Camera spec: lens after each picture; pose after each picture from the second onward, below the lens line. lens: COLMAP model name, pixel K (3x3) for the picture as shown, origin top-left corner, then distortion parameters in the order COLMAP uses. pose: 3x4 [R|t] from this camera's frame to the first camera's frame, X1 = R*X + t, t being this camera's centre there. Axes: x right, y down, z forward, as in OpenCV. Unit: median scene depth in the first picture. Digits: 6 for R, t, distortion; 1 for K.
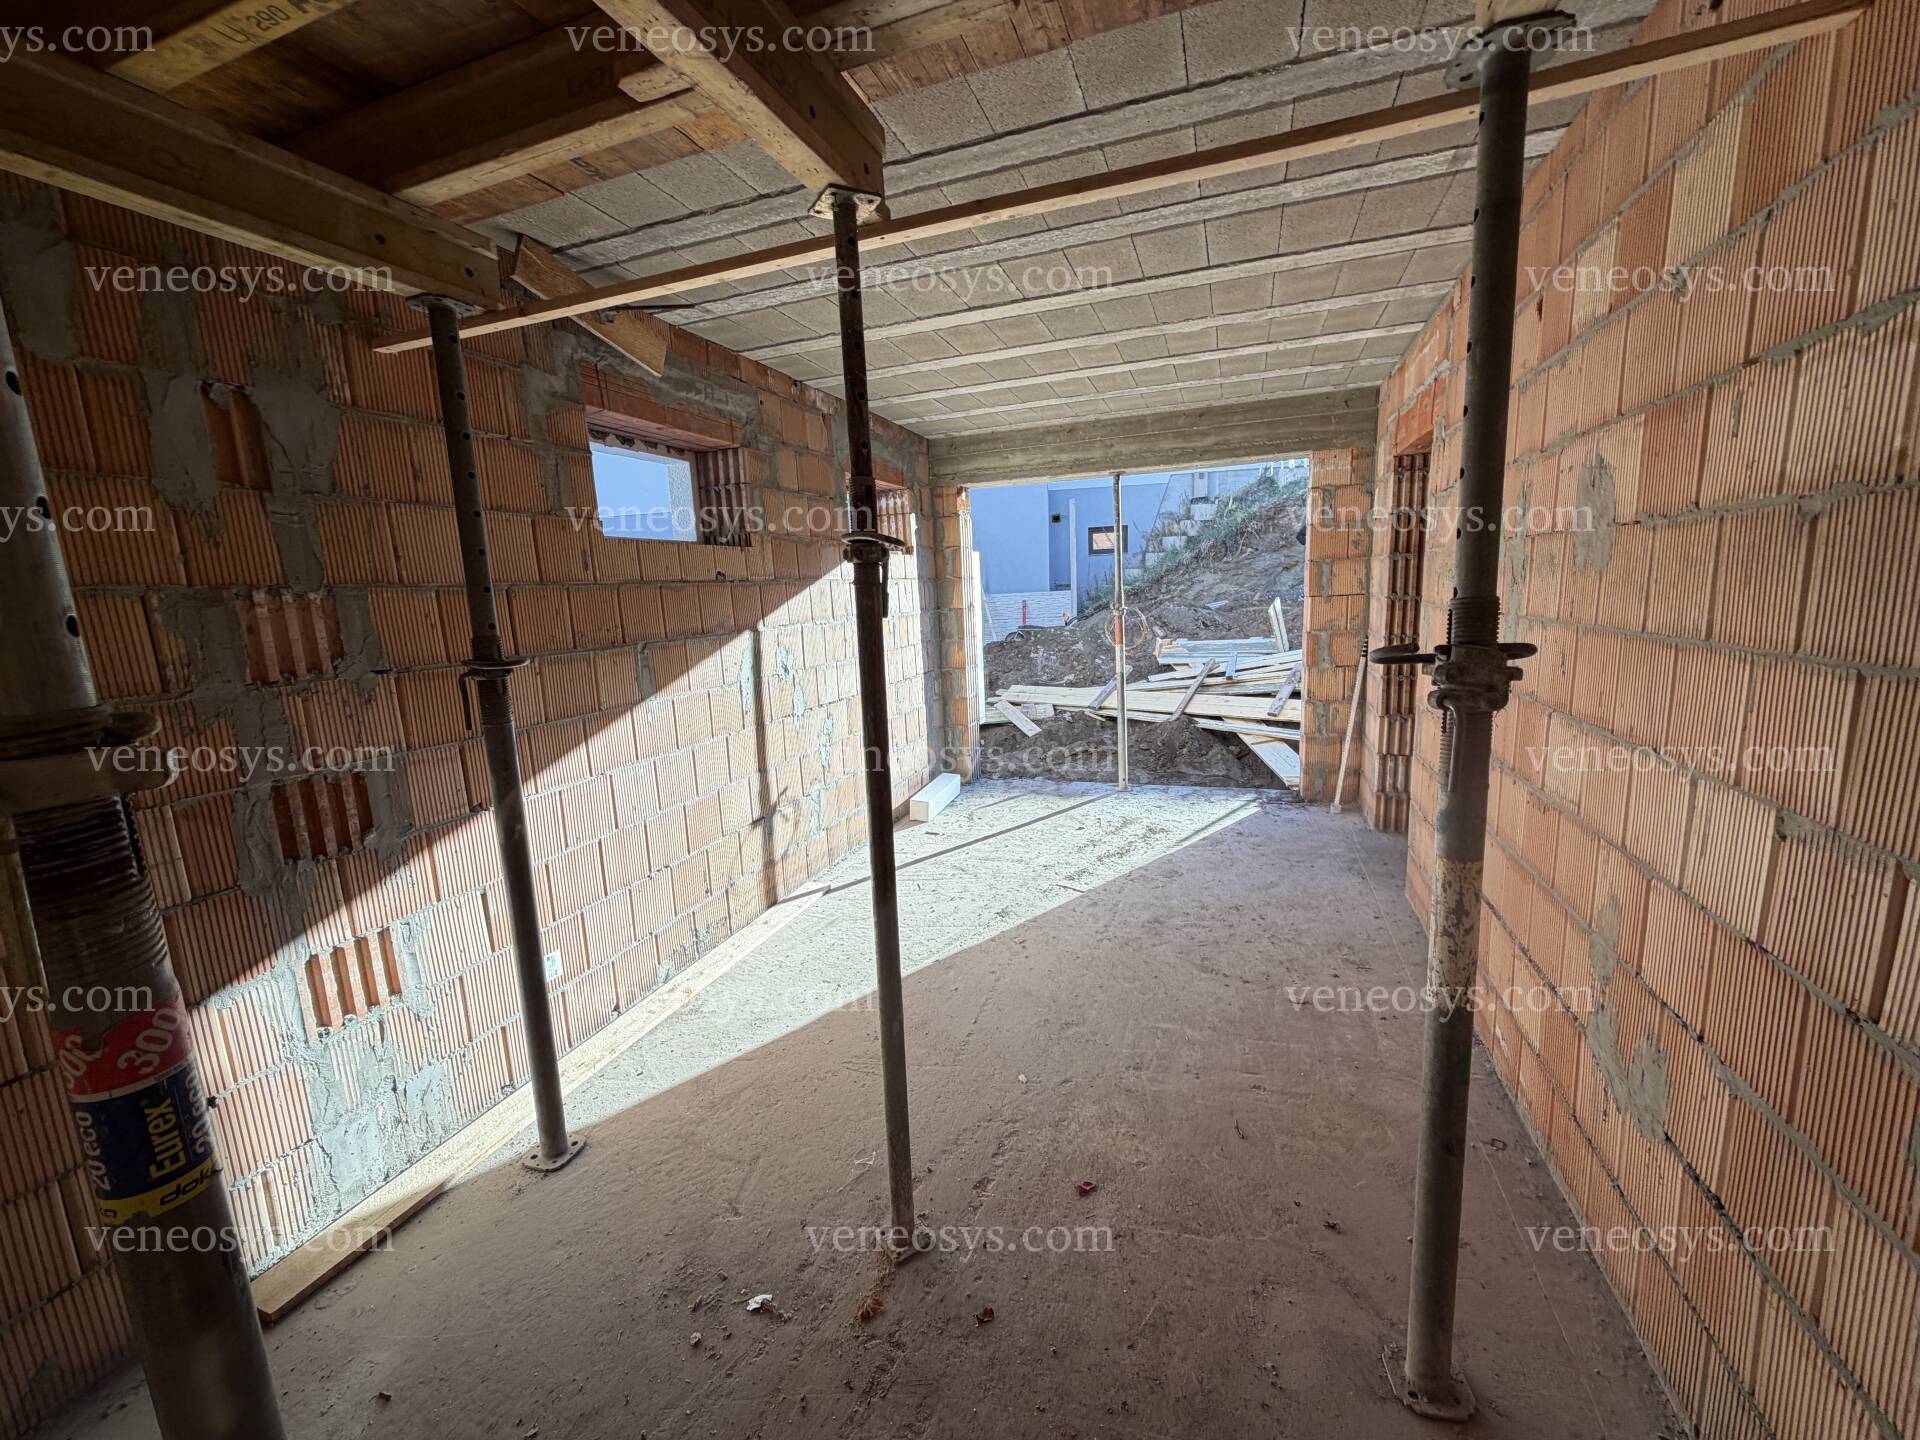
lens RADIAL K [[763.3, 0, 956.1], [0, 763.3, 721.5], [0, 0, 1]] dist [0.000900, -0.000026]
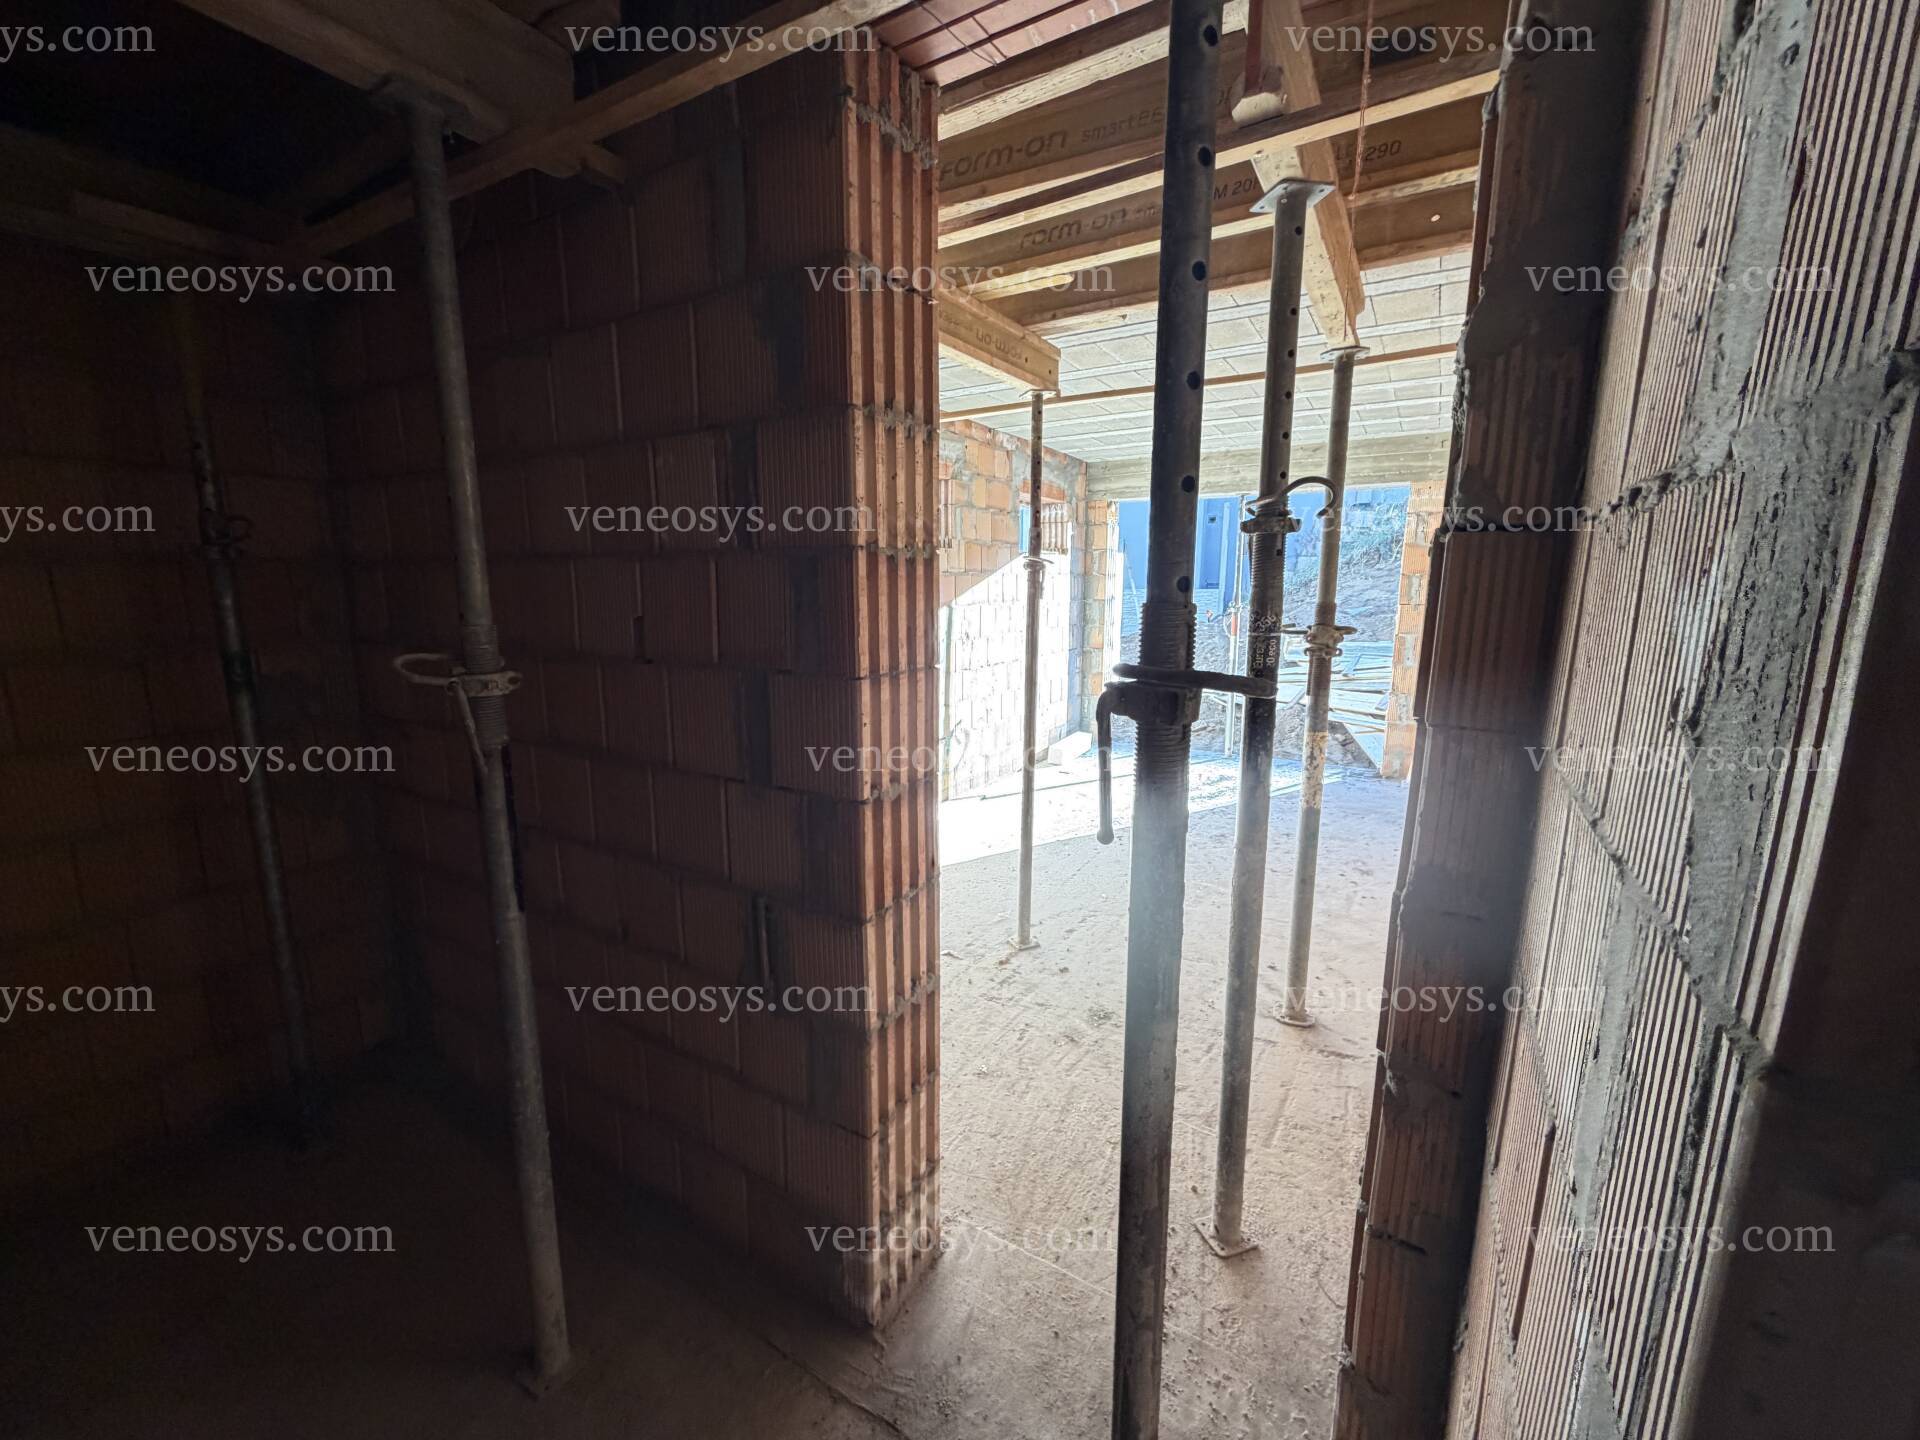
lens RADIAL K [[763.3, 0, 956.1], [0, 763.3, 721.5], [0, 0, 1]] dist [0.000900, -0.000026]
pose [[0.978528, 0.080910, -0.189569, 0.034452], [-0.078437, 0.996708, 0.020526, 0.059824], [0.190606, -0.005216, 0.981653, -0.372373]]
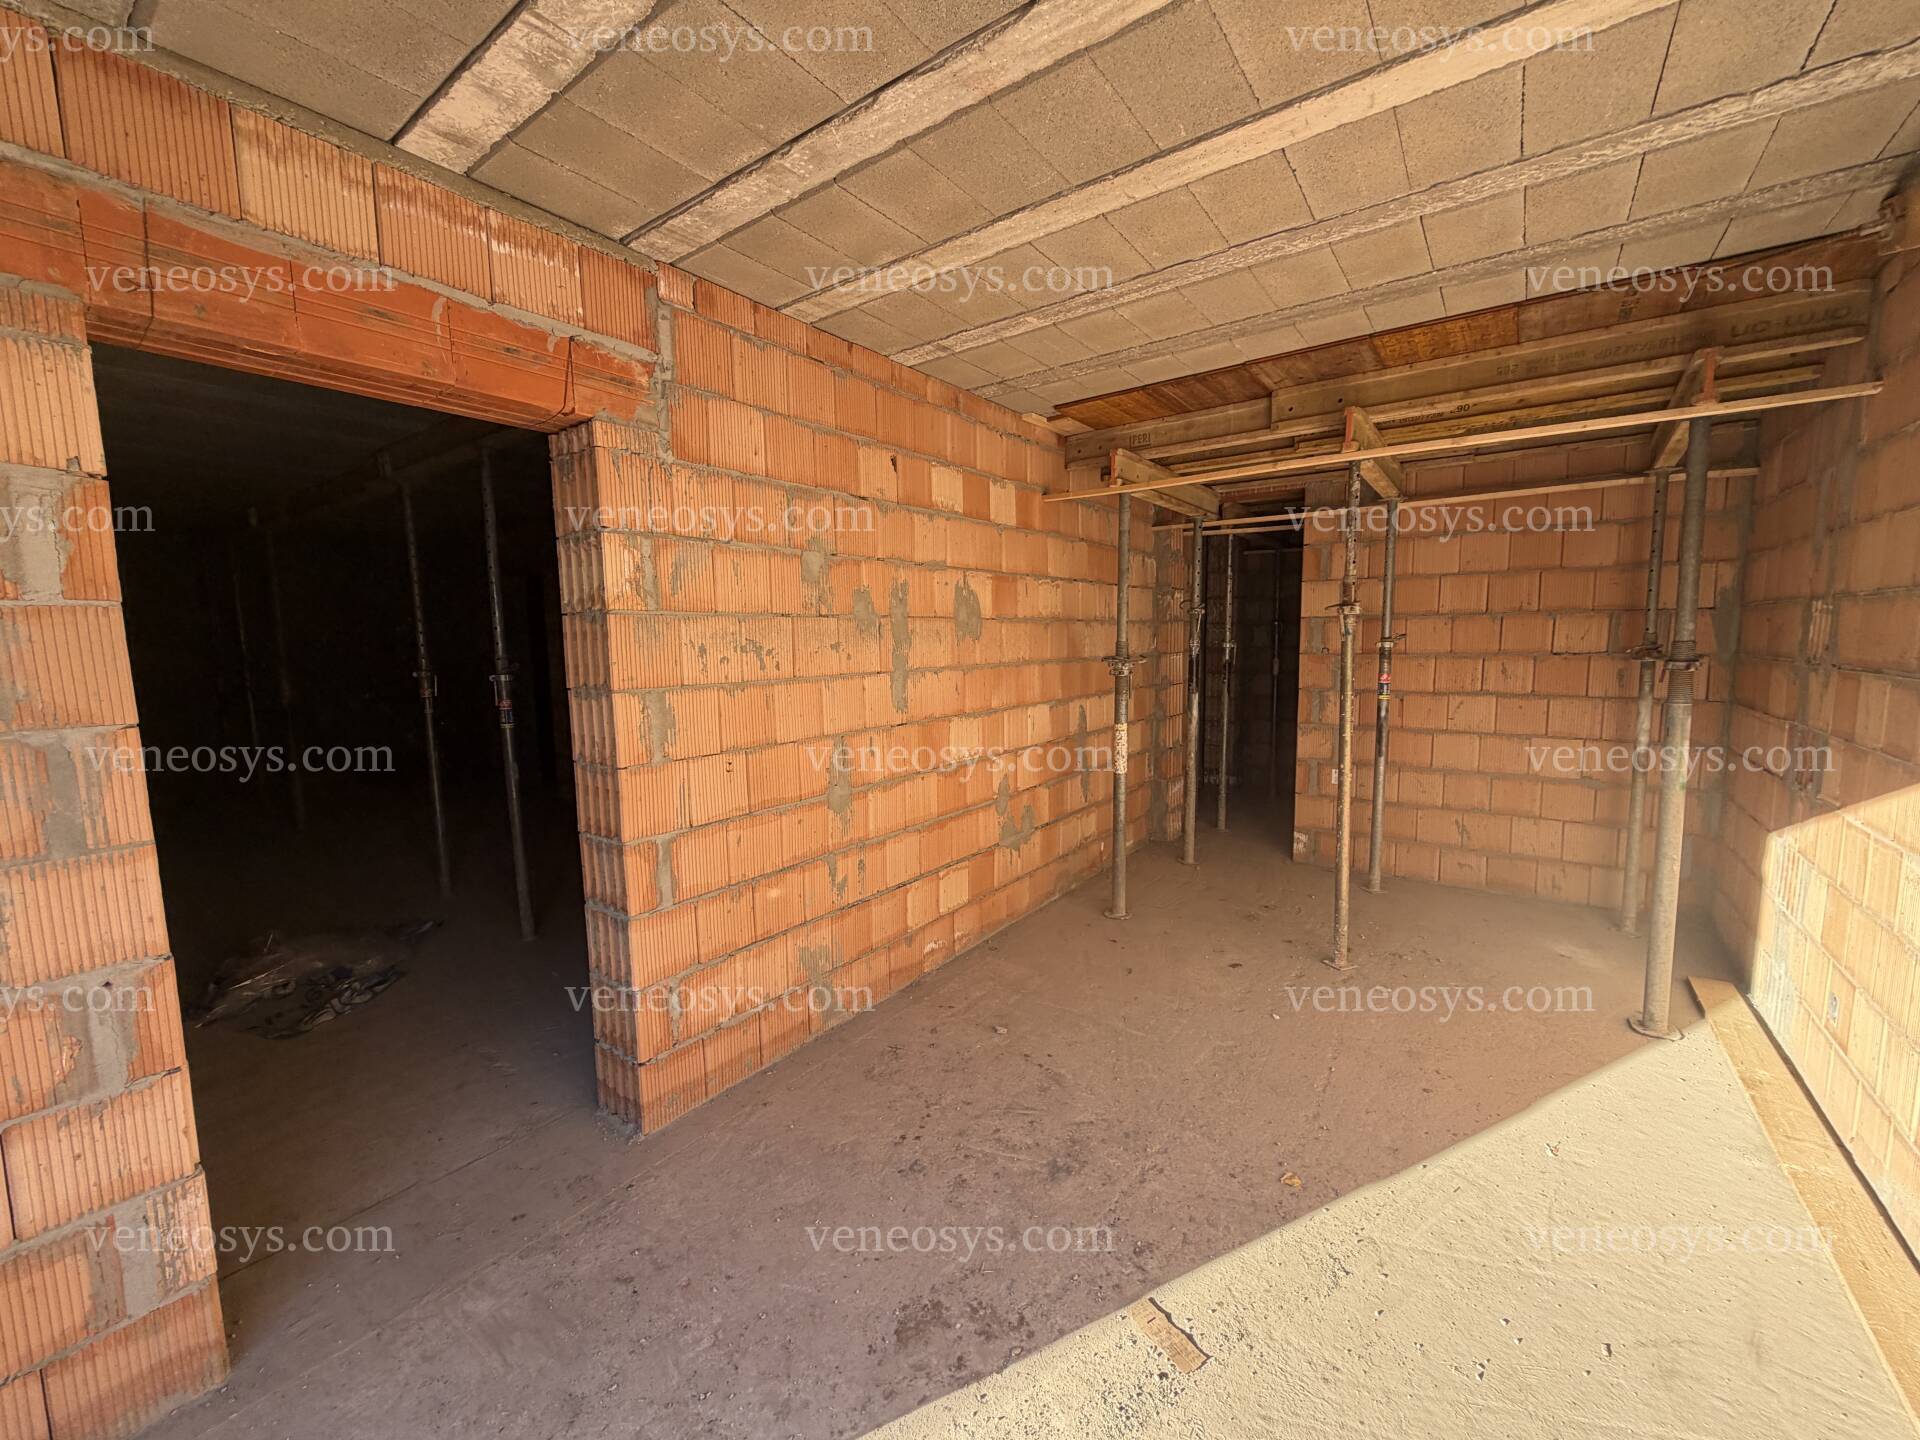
lens RADIAL K [[763.3, 0, 956.1], [0, 763.3, 721.5], [0, 0, 1]] dist [0.000900, -0.000026]
pose [[-0.959317, 0.028431, 0.280898, 0.137292], [0.104189, 0.960342, 0.258626, -0.232446], [-0.262405, 0.277371, -0.924234, 1.324389]]
